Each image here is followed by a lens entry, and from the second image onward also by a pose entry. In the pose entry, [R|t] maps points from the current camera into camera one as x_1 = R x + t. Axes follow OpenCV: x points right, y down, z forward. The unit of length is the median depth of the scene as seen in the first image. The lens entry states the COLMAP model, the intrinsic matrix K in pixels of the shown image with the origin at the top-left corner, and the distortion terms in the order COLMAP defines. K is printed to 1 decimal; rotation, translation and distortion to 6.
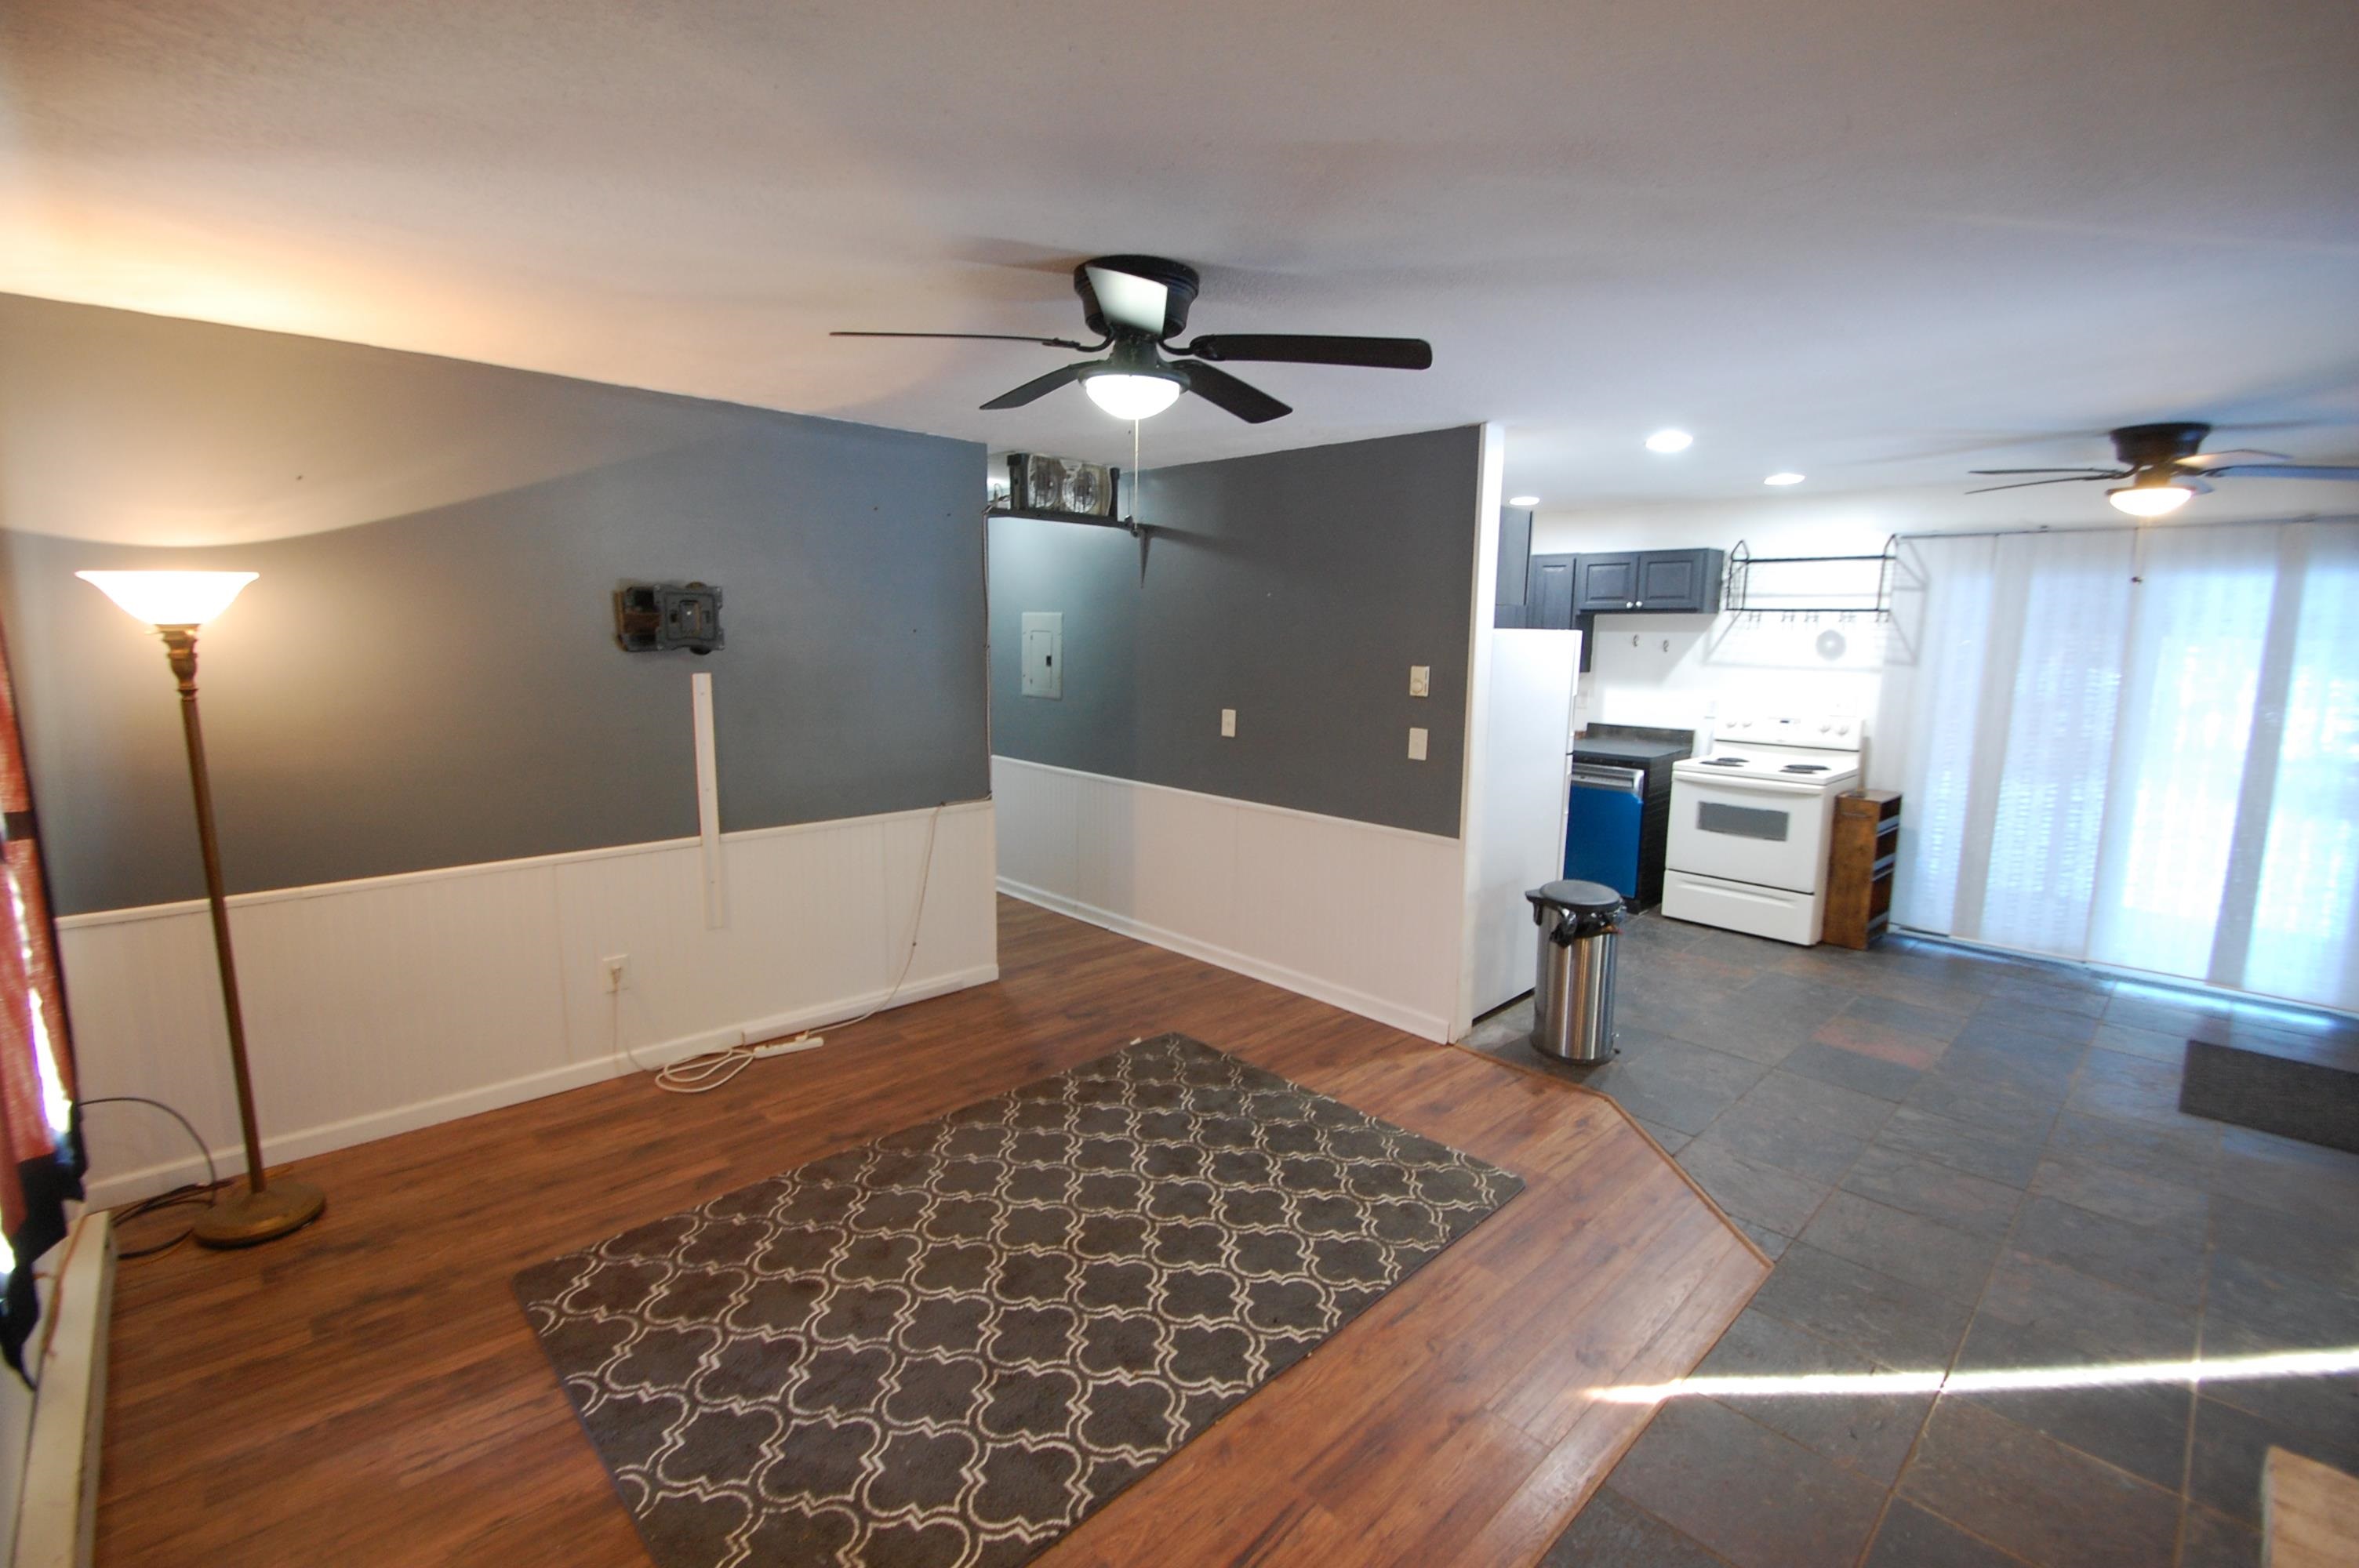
lens RADIAL K [[1041.1, 0, 1145.5], [0, 1041.1, 781.5], [0, 0, 1]] dist [-0.013389, -0.005784]
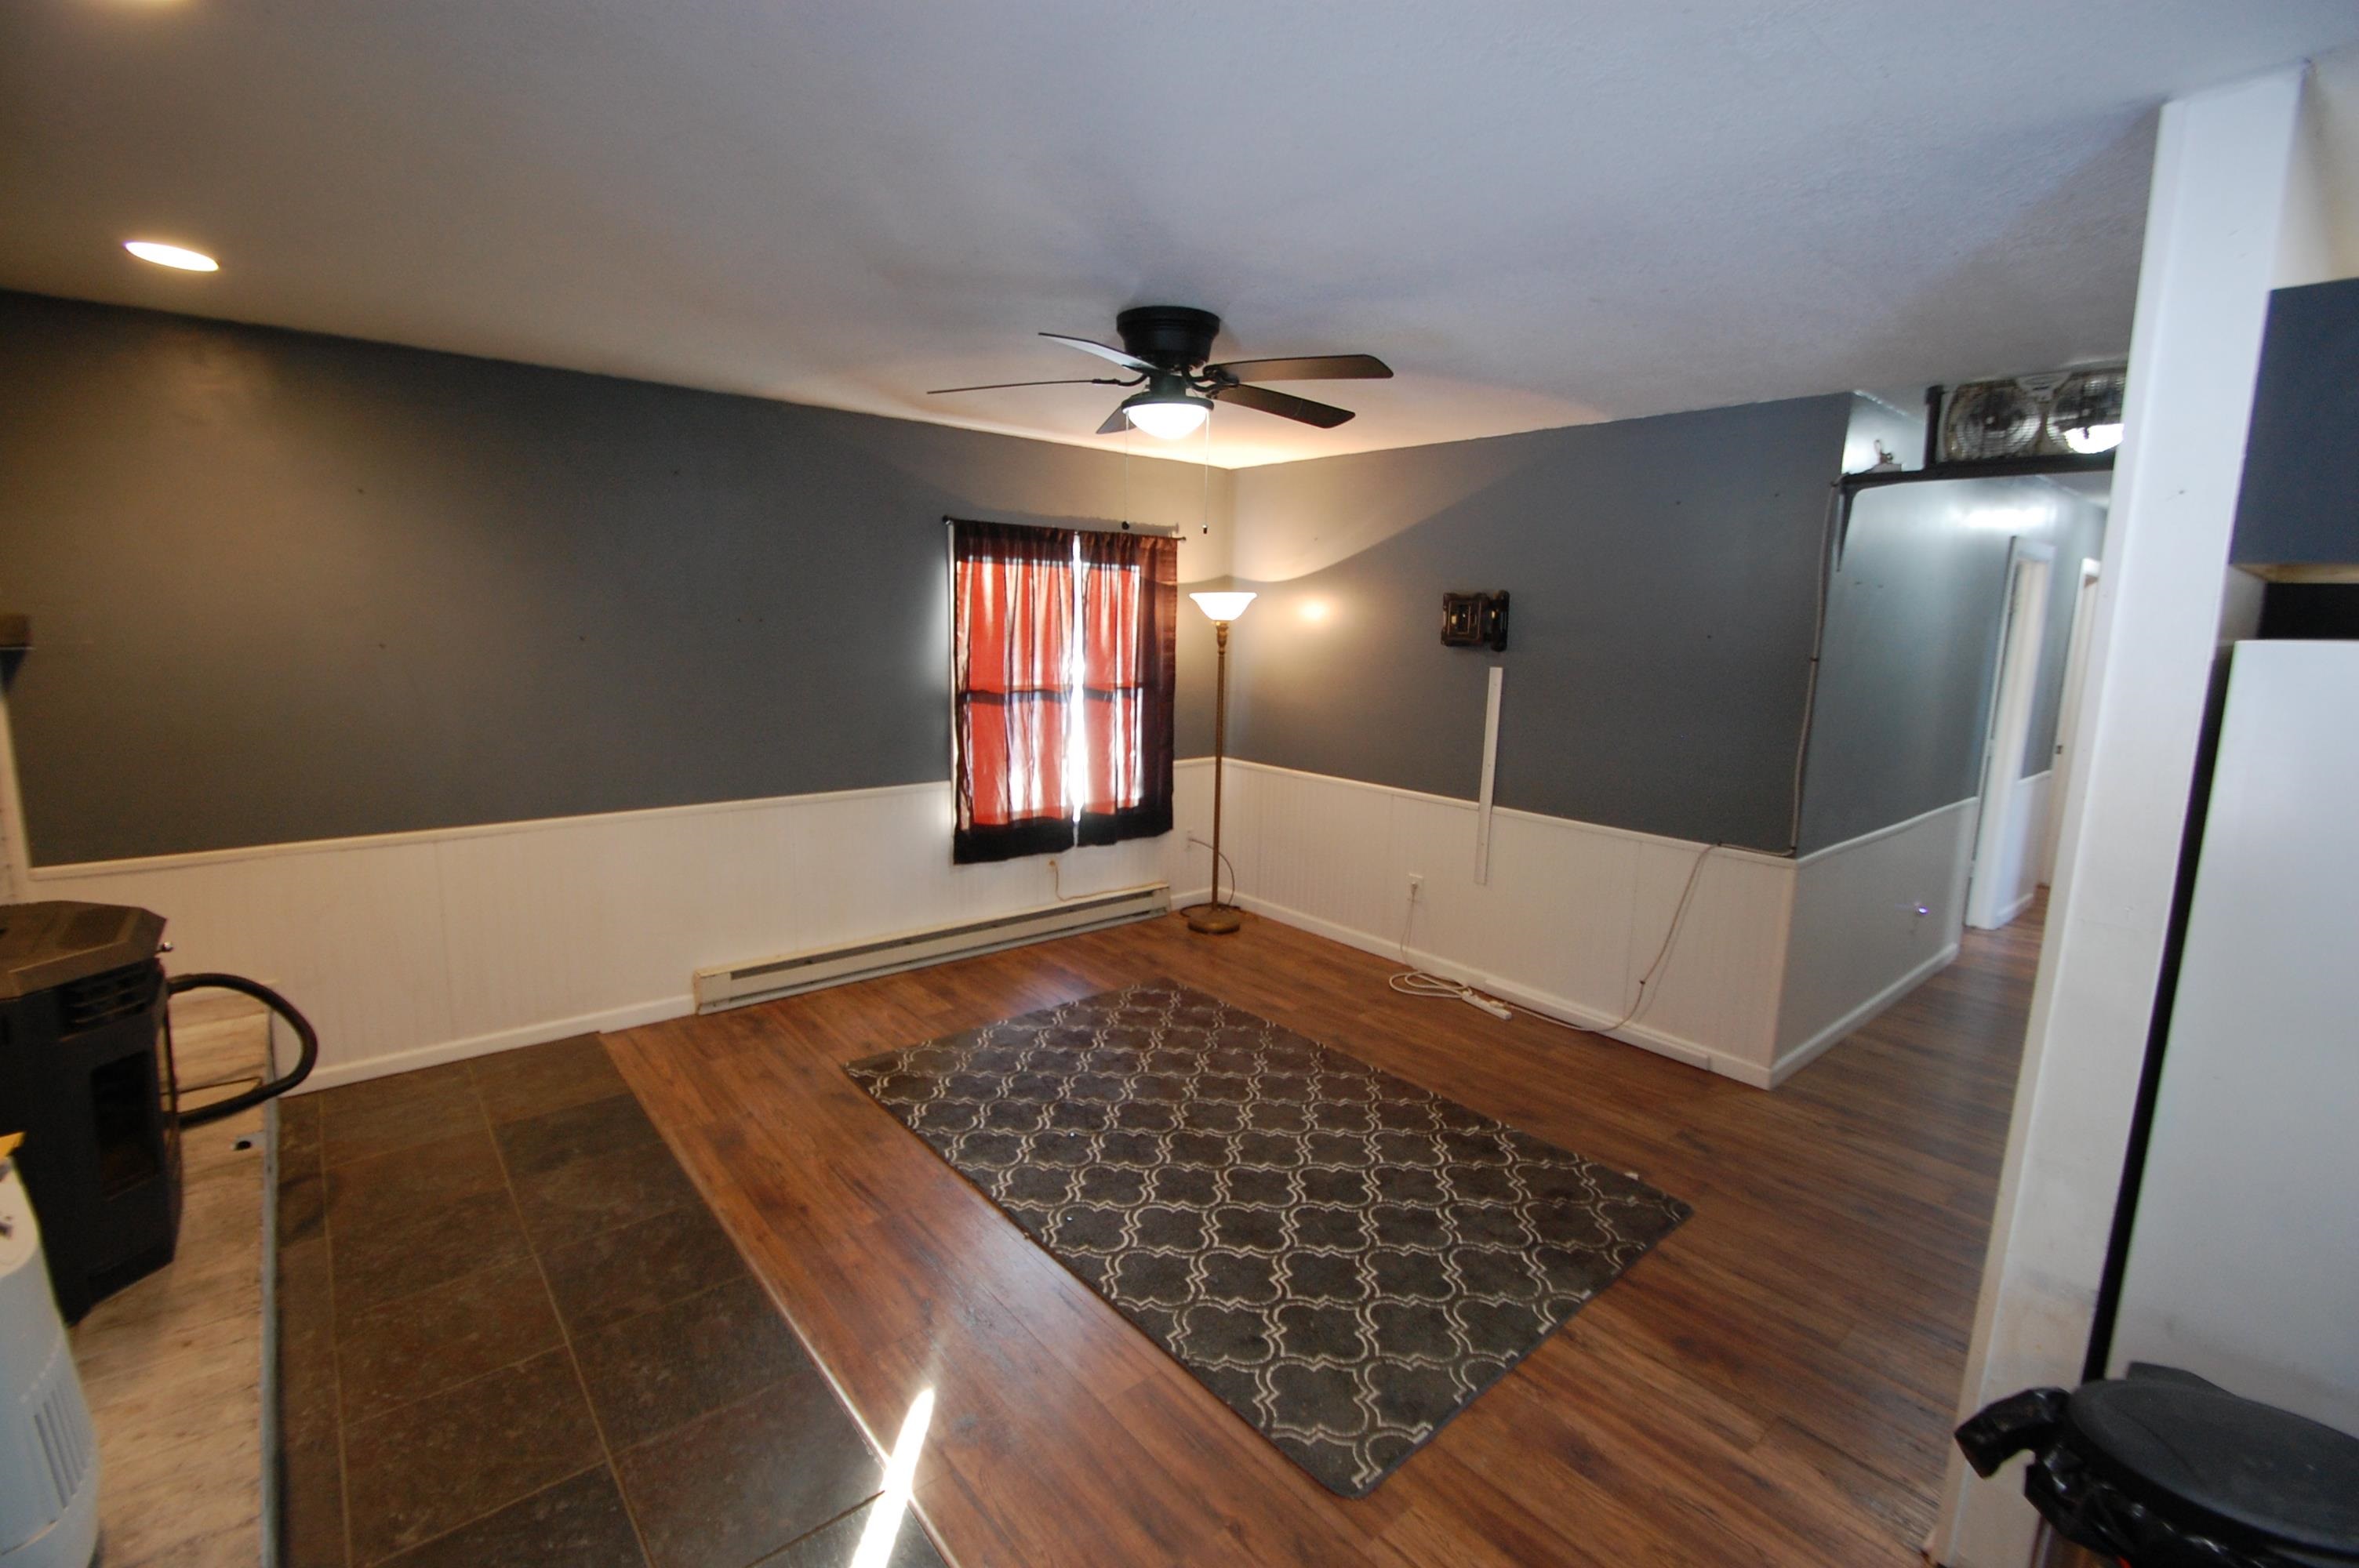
lens RADIAL K [[1029.2, 0, 1179.5], [0, 1029.2, 784.0], [0, 0, 1]] dist [0.001128, -0.007439]
pose [[-0.055970, 0.148399, -0.987342, 0.667228], [-0.173350, 0.972429, 0.155984, -0.082168], [0.983269, 0.179886, -0.028702, 0.608738]]
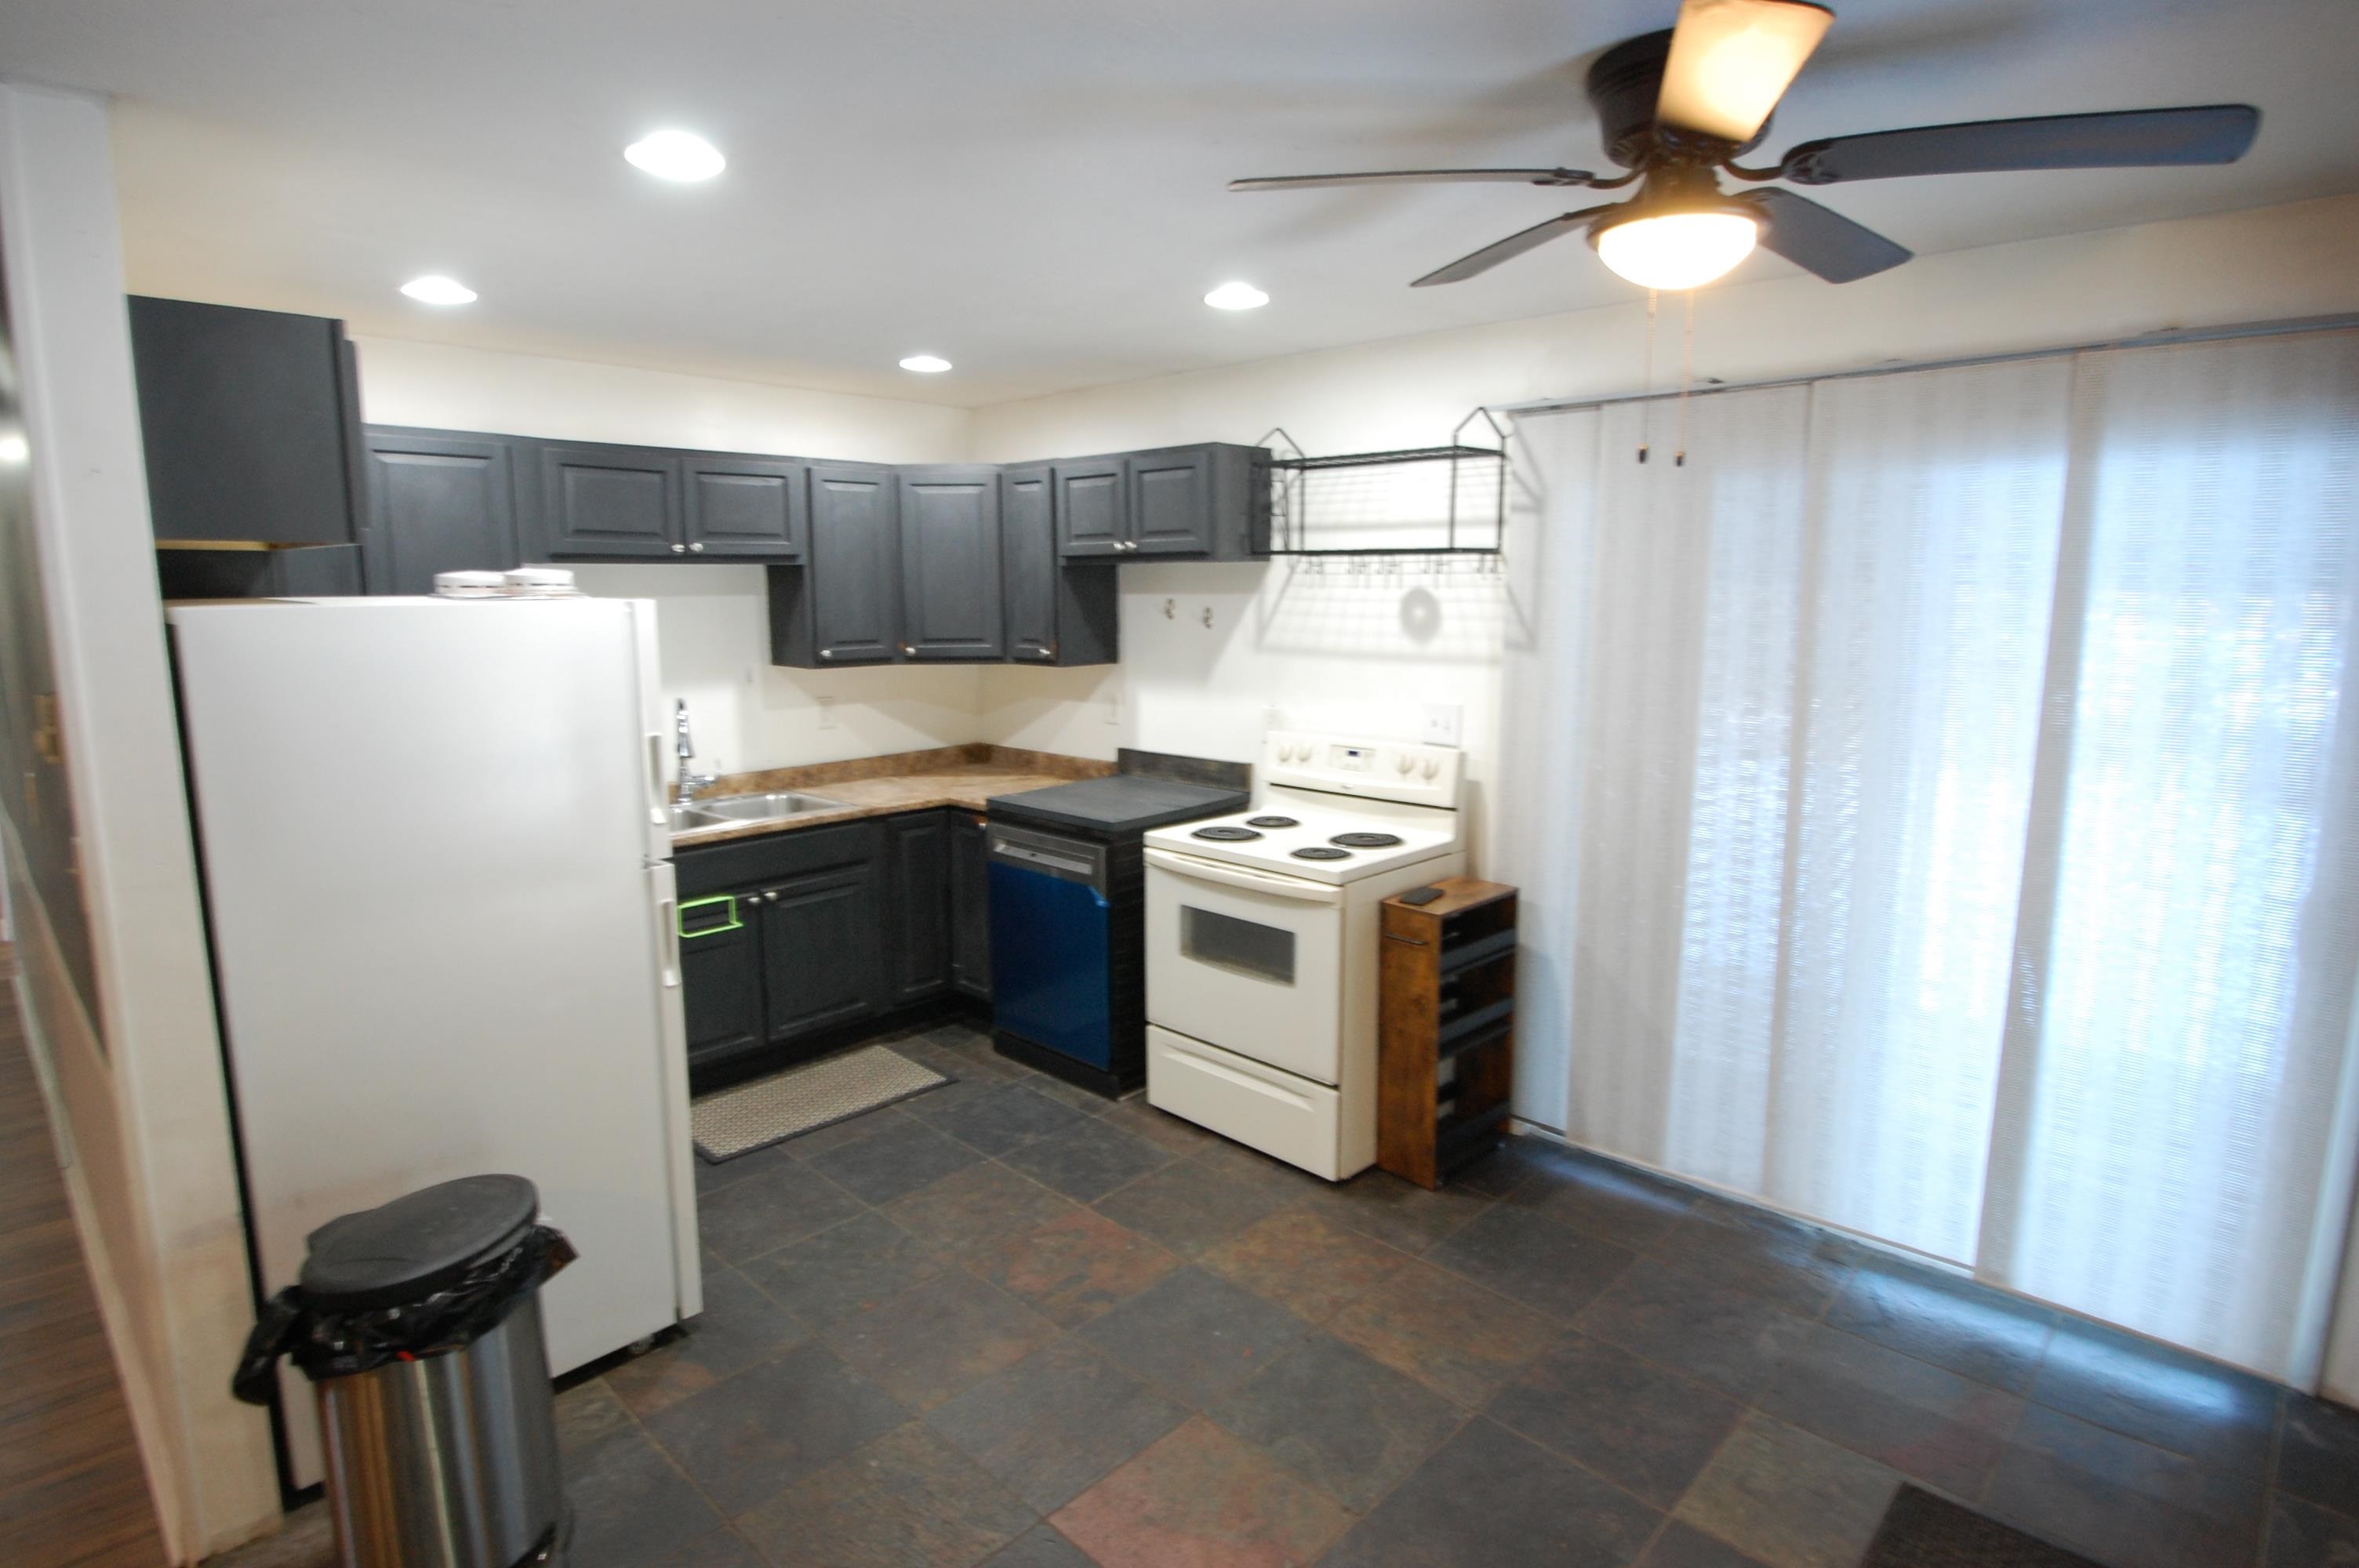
lens RADIAL K [[1265.2, 0, 1179.5], [0, 1265.2, 784.0], [0, 0, 1]] dist [0.002542, 0.000308]
pose [[0.998072, -0.019408, 0.058953, 0.649172], [0.018748, 0.999756, 0.011716, -0.068689], [-0.059166, -0.010588, 0.998192, 0.437099]]
